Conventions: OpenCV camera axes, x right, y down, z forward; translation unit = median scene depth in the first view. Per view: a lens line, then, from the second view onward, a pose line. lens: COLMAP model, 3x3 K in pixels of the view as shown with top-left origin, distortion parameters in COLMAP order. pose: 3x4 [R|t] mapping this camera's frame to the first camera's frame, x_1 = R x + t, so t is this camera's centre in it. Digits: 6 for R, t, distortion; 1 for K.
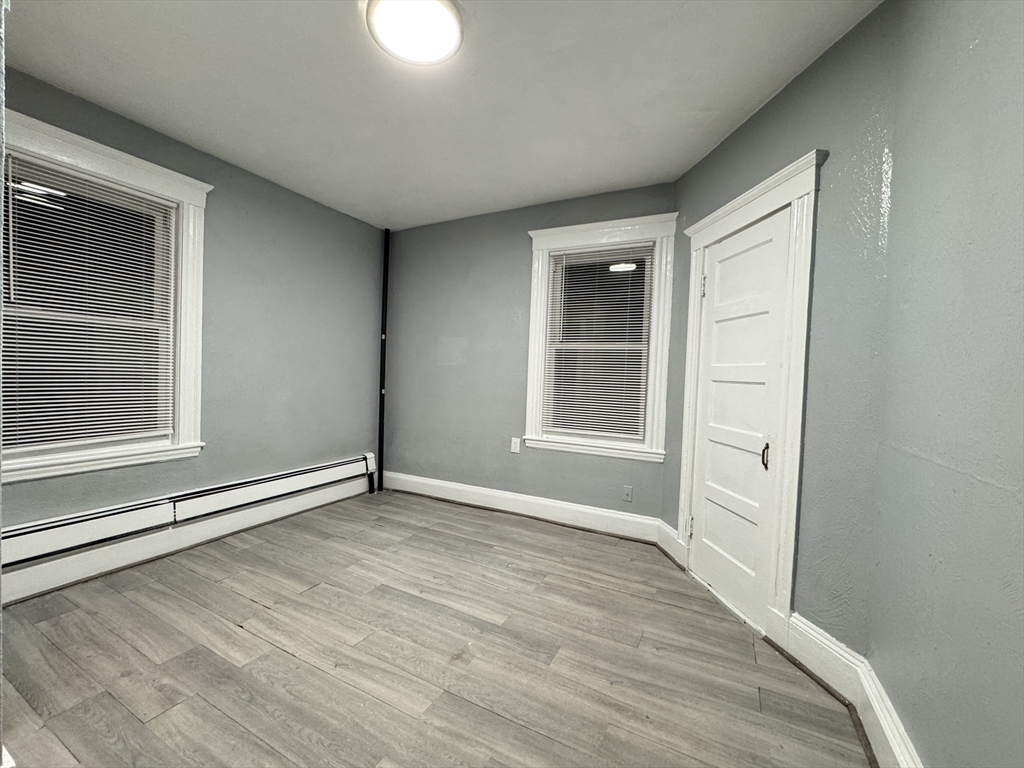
lens RADIAL K [[416.2, 0, 512.8], [0, 416.2, 382.3], [0, 0, 1]] dist [-0.001910, 0.000195]
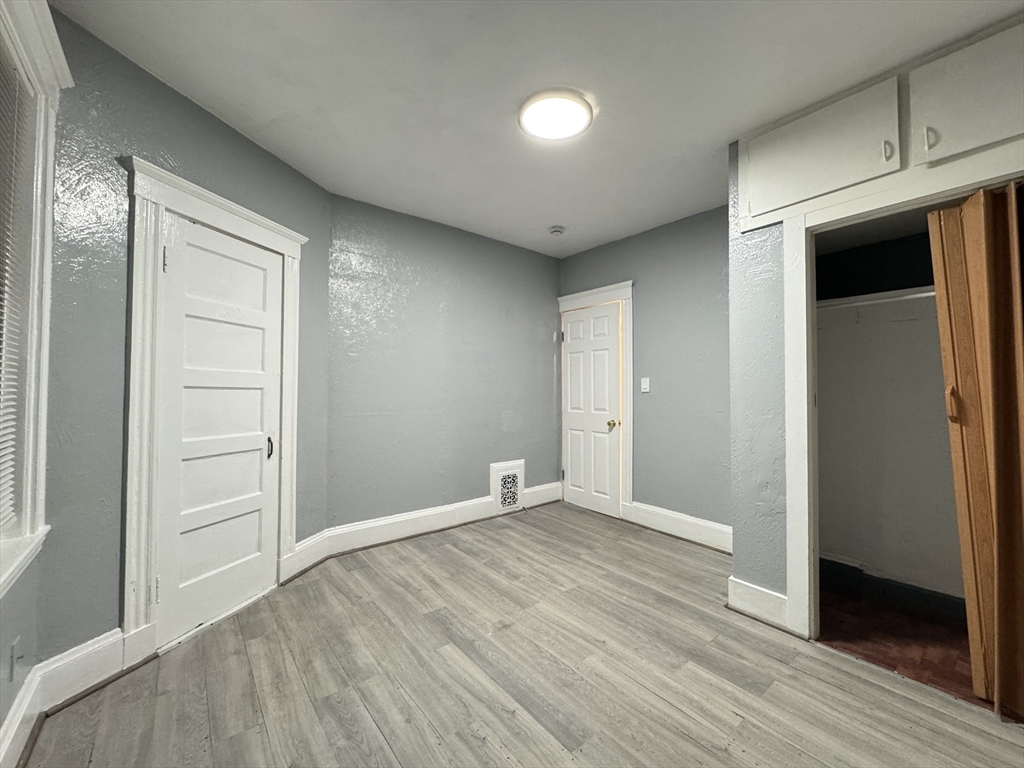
lens RADIAL K [[416.2, 0, 516.9], [0, 416.2, 385.9], [0, 0, 1]] dist [-0.001910, 0.000195]
pose [[-0.919064, -0.033220, 0.392706, -0.549017], [-0.028887, 0.999439, 0.016942, -0.047705], [-0.393048, 0.004226, -0.919508, 1.878267]]
